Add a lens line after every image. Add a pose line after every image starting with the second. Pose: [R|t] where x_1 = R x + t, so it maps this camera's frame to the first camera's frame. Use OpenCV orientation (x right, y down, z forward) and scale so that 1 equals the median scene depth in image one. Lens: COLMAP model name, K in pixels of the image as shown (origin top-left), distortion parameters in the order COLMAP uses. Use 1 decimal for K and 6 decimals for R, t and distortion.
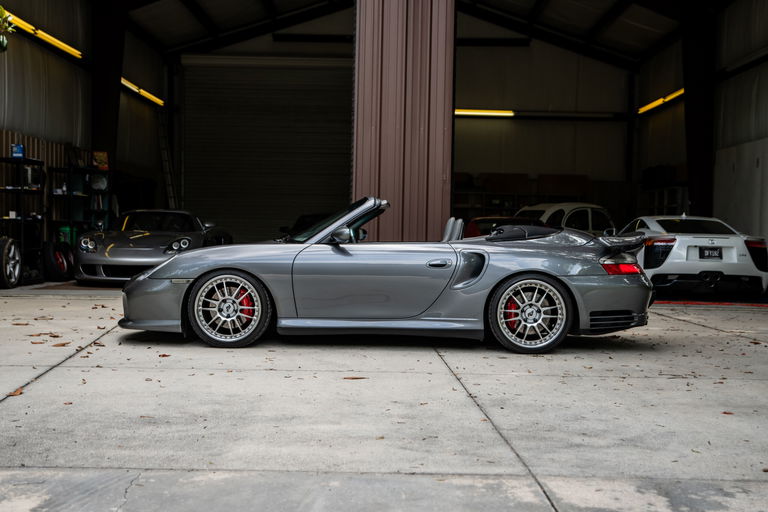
lens RADIAL K [[1029.7, 0, 384.0], [0, 1029.7, 256.0], [0, 0, 1]] dist [0.066927, 0.006263]
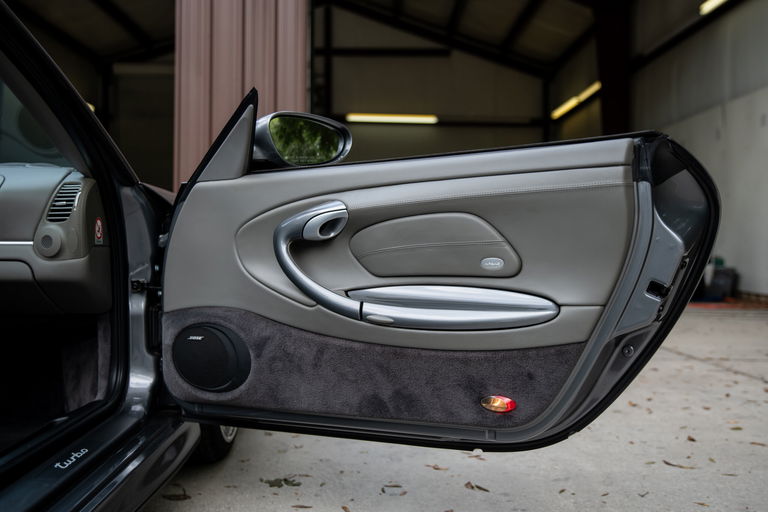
lens RADIAL K [[794.8, 0, 384.0], [0, 794.8, 256.0], [0, 0, 1]] dist [-0.008070, 0.001329]
pose [[0.999564, -0.012382, 0.026809, 0.170752], [0.012585, 0.999893, -0.007411, 0.017858], [-0.026714, 0.007746, 0.999613, 0.682220]]
